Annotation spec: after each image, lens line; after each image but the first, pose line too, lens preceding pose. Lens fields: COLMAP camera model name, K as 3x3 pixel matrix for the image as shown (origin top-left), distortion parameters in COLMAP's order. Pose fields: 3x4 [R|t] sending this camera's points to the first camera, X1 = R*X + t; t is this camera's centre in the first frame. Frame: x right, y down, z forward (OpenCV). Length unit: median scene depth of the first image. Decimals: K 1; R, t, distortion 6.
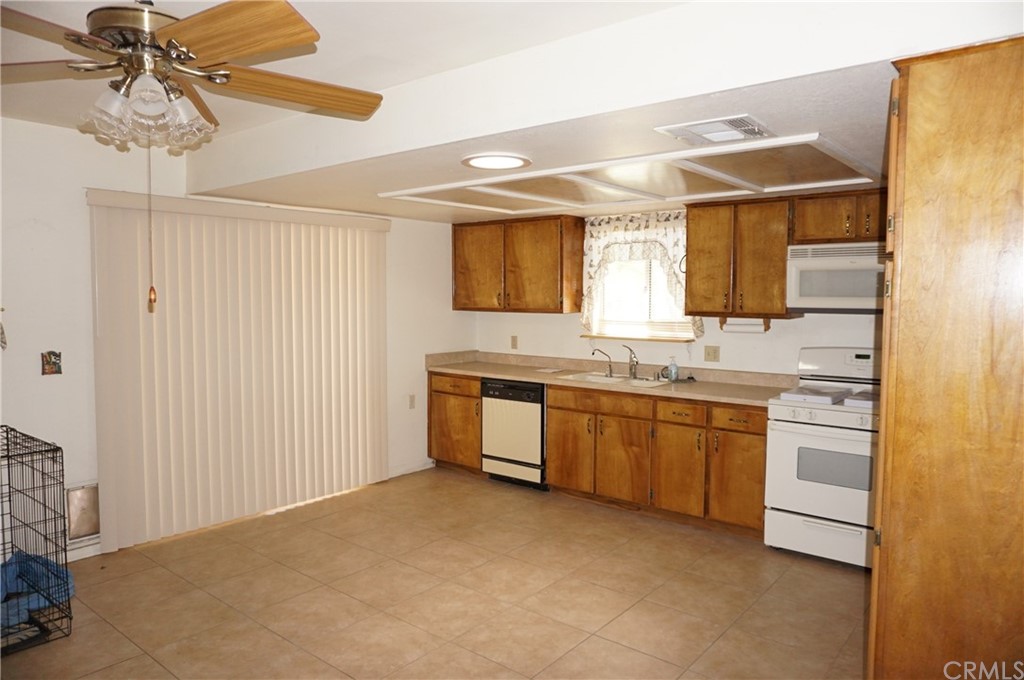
lens RADIAL K [[687.6, 0, 511.4], [0, 687.6, 339.6], [0, 0, 1]] dist [-0.052251, 0.031521]
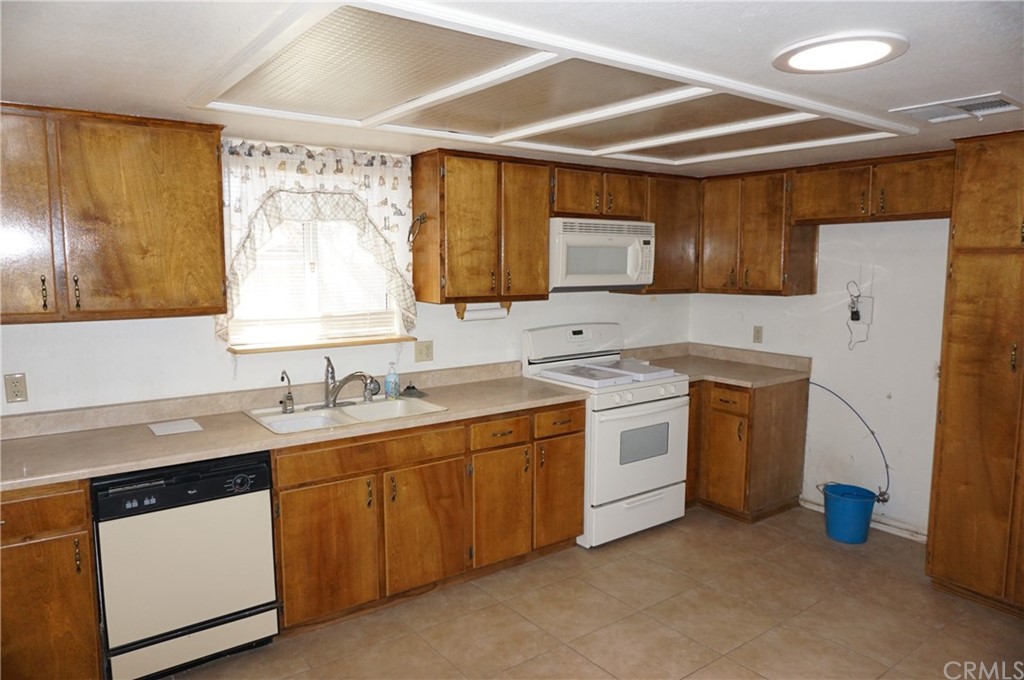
lens RADIAL K [[687.6, 0, 511.9], [0, 687.6, 337.7], [0, 0, 1]] dist [-0.052251, 0.031521]
pose [[0.235585, -0.110661, 0.965533, -0.448709], [0.064138, 0.993101, 0.098171, -0.067105], [-0.969735, 0.038800, 0.241058, 0.767368]]
